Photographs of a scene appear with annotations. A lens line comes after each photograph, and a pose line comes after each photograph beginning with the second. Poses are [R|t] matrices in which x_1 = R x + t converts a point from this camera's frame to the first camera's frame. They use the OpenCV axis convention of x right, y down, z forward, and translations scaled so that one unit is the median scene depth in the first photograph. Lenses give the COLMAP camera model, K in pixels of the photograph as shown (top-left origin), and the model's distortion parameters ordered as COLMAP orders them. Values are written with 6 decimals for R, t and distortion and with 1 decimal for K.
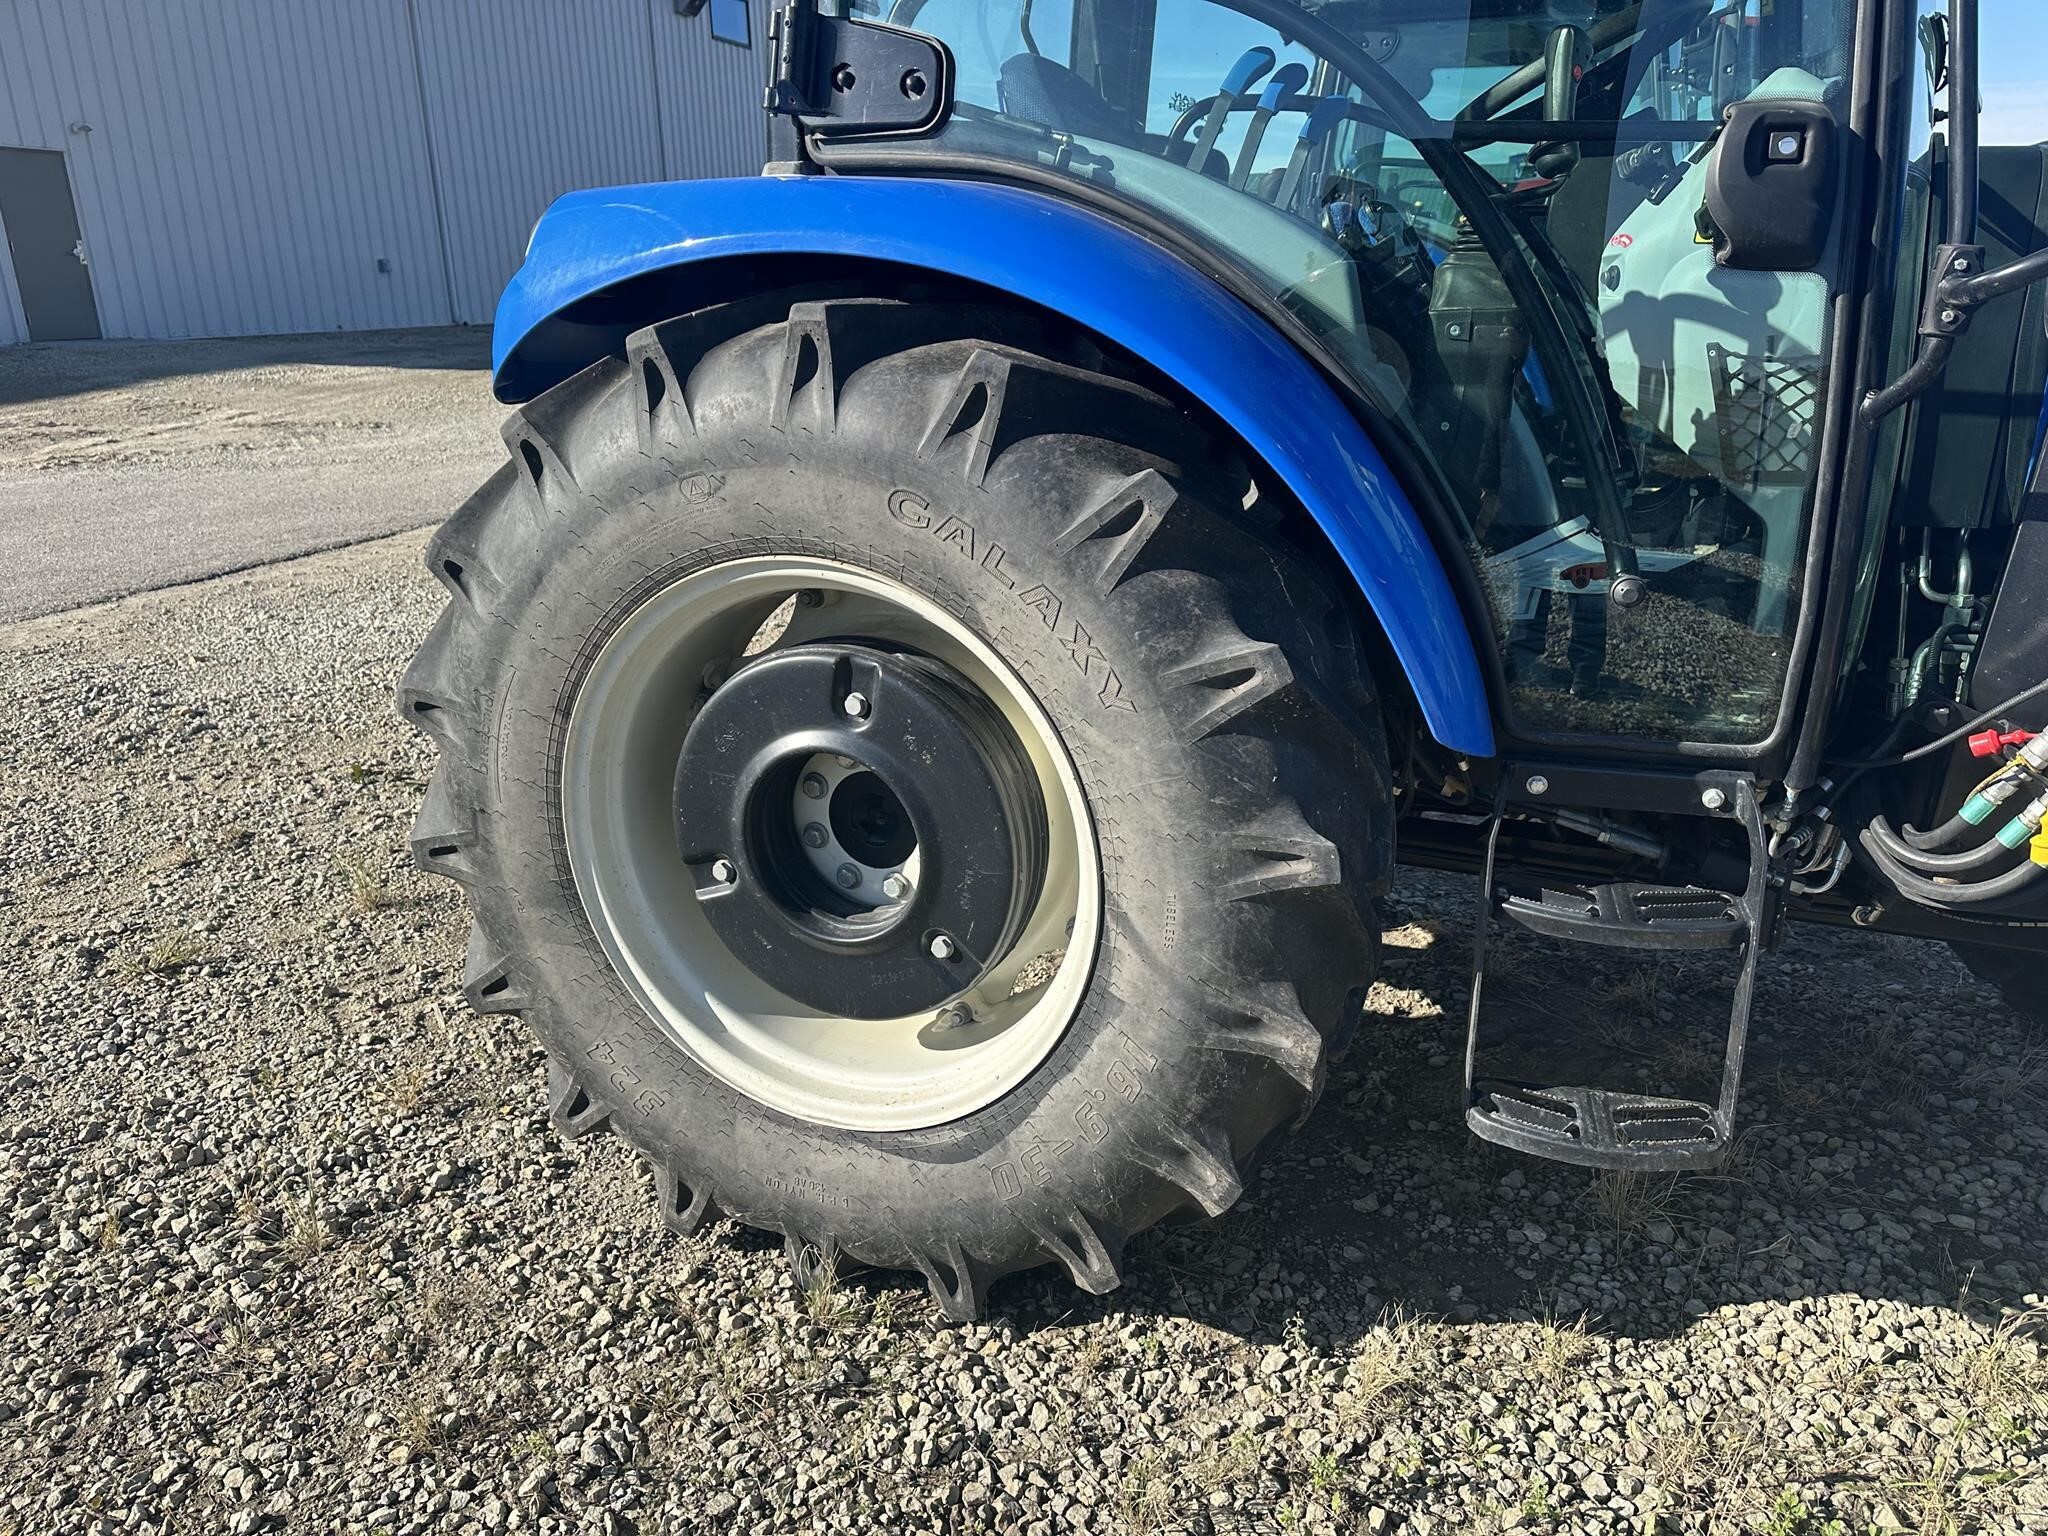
lens RADIAL K [[1421.3, 0, 1037.5], [0, 1421.3, 752.2], [0, 0, 1]] dist [0.090040, -0.114555]
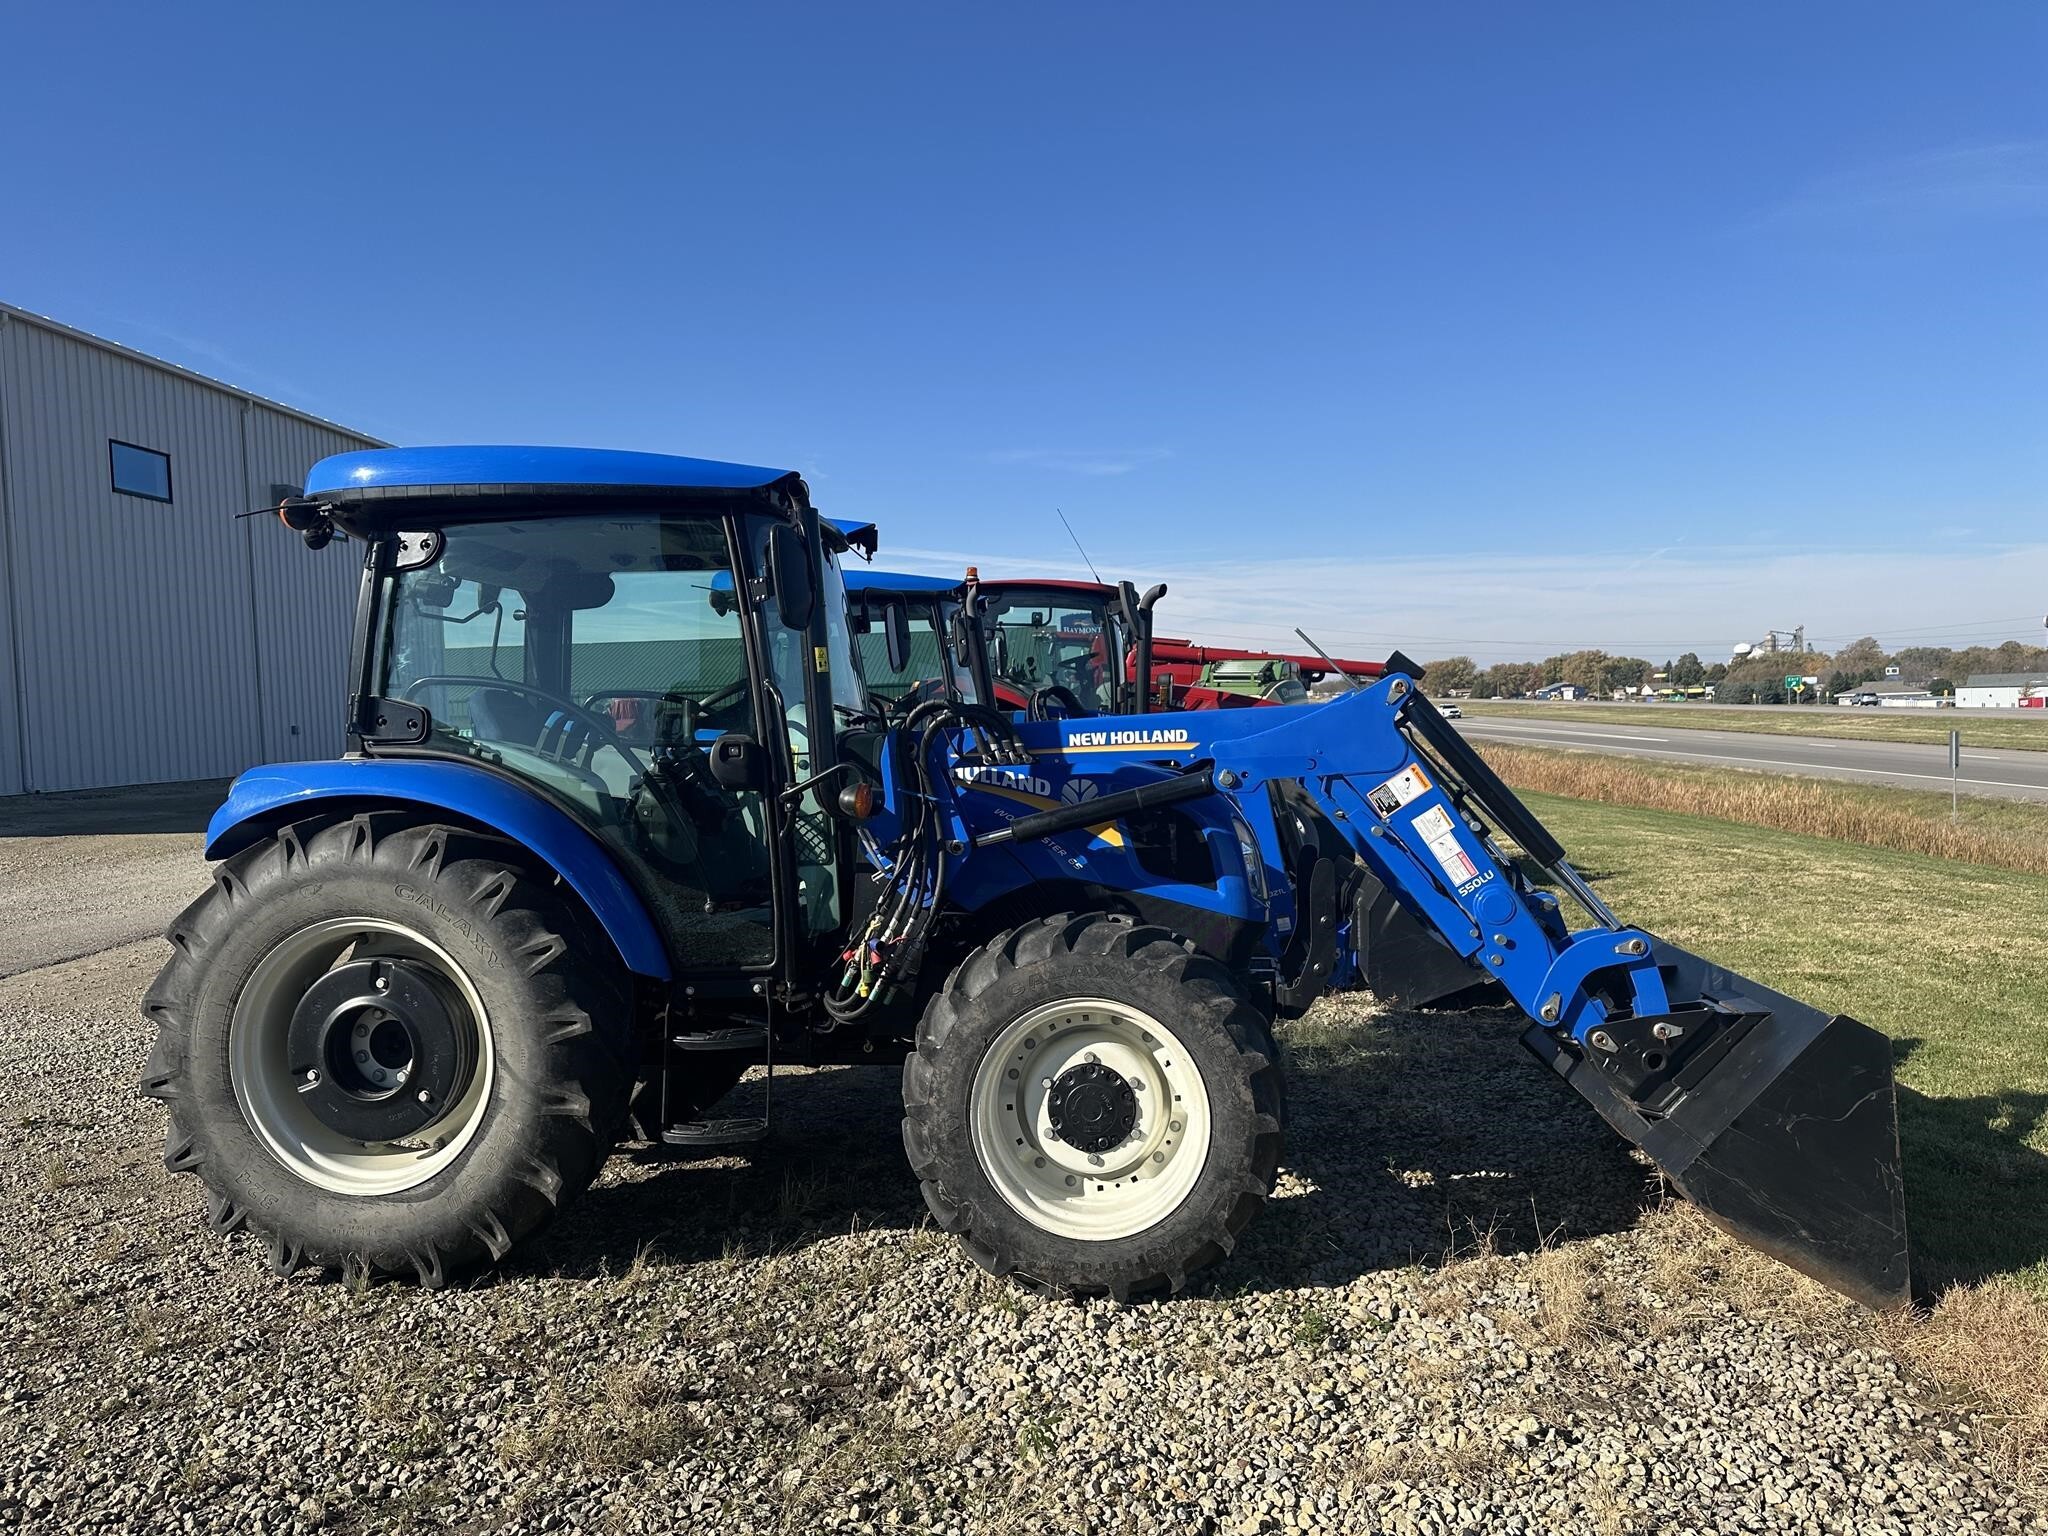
lens RADIAL K [[1421.3, 0, 1008.0], [0, 1421.3, 764.3], [0, 0, 1]] dist [0.090040, -0.114555]
pose [[0.968703, -0.033768, 0.245913, 0.279555], [0.101223, 0.958326, -0.267143, 0.342194], [-0.226644, 0.283675, 0.931752, -1.428592]]
